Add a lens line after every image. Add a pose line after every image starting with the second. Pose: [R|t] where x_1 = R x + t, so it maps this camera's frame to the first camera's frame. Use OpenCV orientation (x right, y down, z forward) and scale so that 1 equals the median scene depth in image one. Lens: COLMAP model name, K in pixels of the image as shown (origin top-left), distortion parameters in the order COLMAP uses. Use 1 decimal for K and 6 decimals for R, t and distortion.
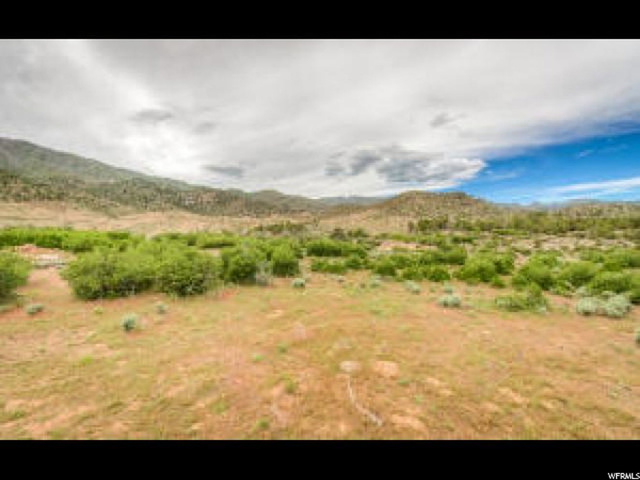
lens RADIAL K [[257.4, 0, 319.6], [0, 257.4, 237.5], [0, 0, 1]] dist [-0.012702, -0.000131]
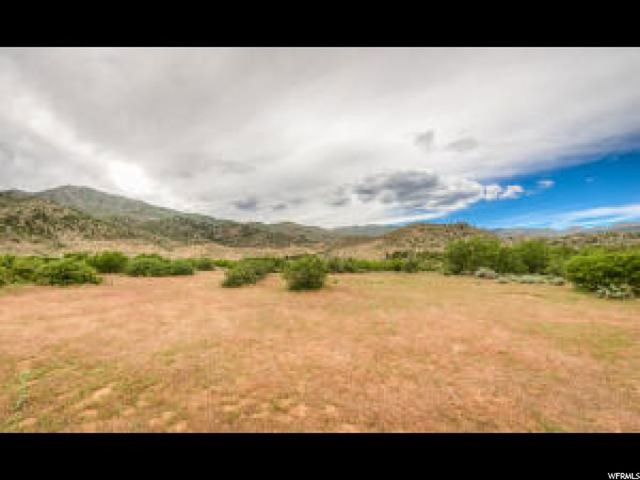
lens RADIAL K [[257.4, 0, 320.1], [0, 257.4, 242.1], [0, 0, 1]] dist [-0.012702, -0.000131]
pose [[0.998230, -0.014837, -0.057594, 0.008970], [0.009276, 0.995372, -0.095646, 0.004899], [0.058747, 0.094942, 0.993748, -0.112921]]
